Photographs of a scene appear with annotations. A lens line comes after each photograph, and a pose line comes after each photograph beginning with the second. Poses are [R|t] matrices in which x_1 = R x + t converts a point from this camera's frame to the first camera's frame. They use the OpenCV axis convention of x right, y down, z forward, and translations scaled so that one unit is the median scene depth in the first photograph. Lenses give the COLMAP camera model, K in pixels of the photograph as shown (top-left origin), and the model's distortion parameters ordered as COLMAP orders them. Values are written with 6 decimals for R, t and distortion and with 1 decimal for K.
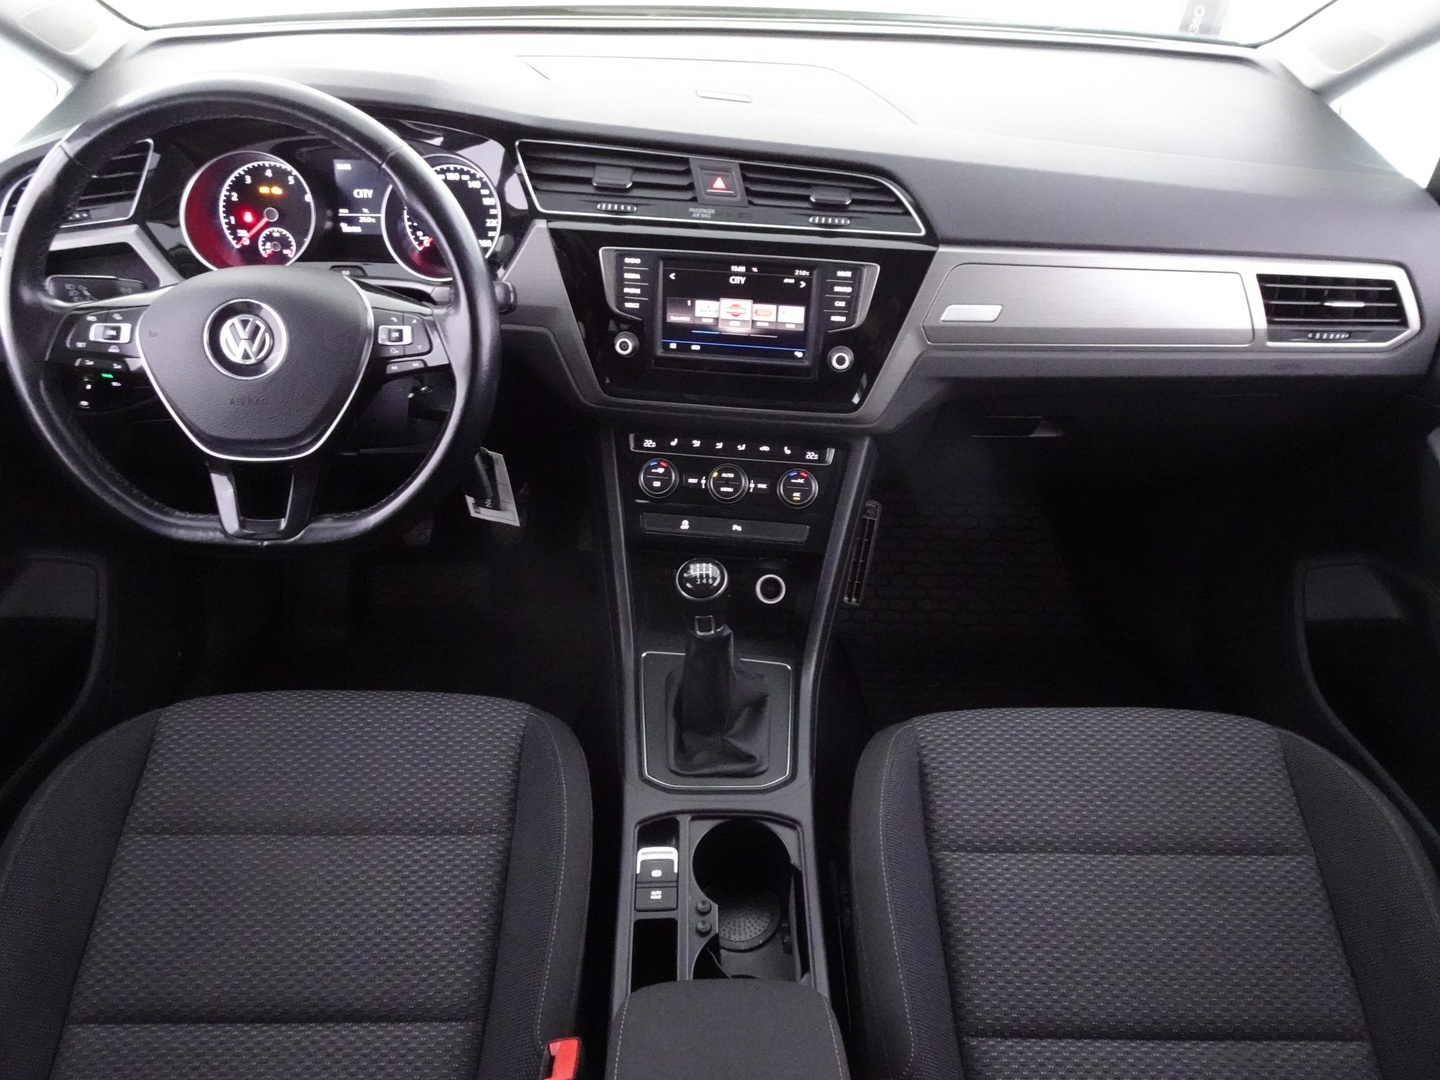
lens RADIAL K [[1043.0, 0, 725.0], [0, 1043.0, 538.4], [0, 0, 1]] dist [0.009854, 0.001491]
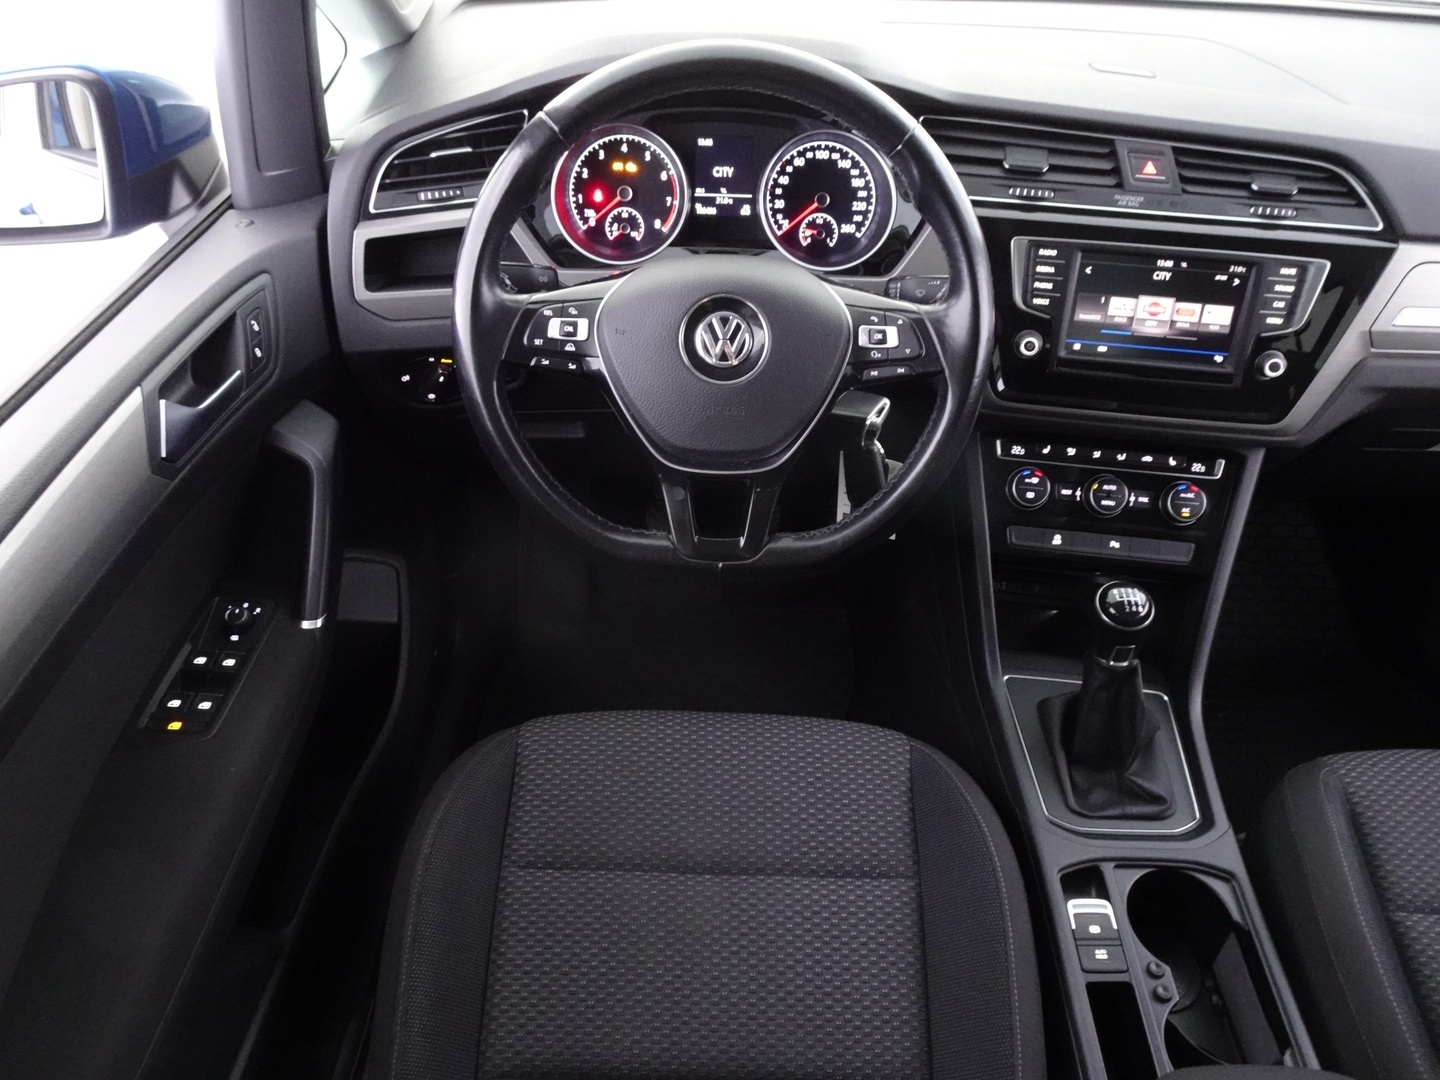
lens RADIAL K [[1043.0, 0, 724.9], [0, 1043.0, 539.3], [0, 0, 1]] dist [0.009854, 0.001491]
pose [[0.999684, 0.022524, -0.011125, -0.346814], [-0.022235, 0.999428, 0.025492, -0.032872], [0.011693, -0.025237, 0.999613, 0.080137]]
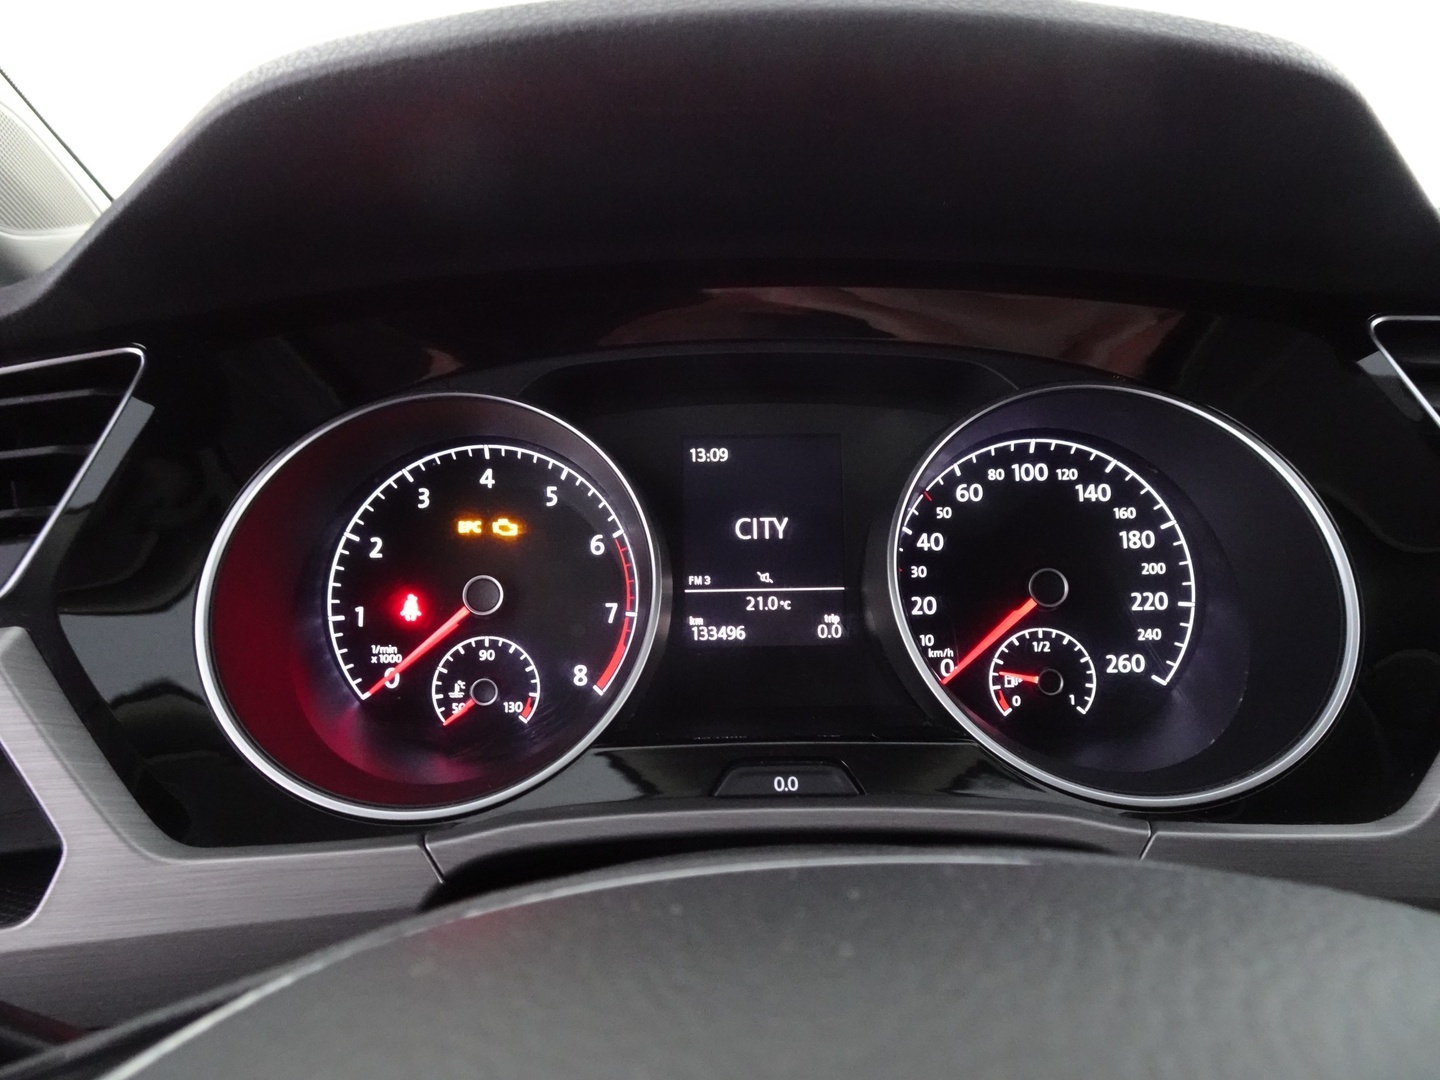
lens RADIAL K [[1043.0, 0, 726.3], [0, 1043.0, 539.9], [0, 0, 1]] dist [0.009854, 0.001491]
pose [[0.999452, -0.029112, -0.015747, -0.373404], [0.020533, 0.918508, -0.394868, -0.208210], [0.025959, 0.394329, 0.918603, 0.739943]]
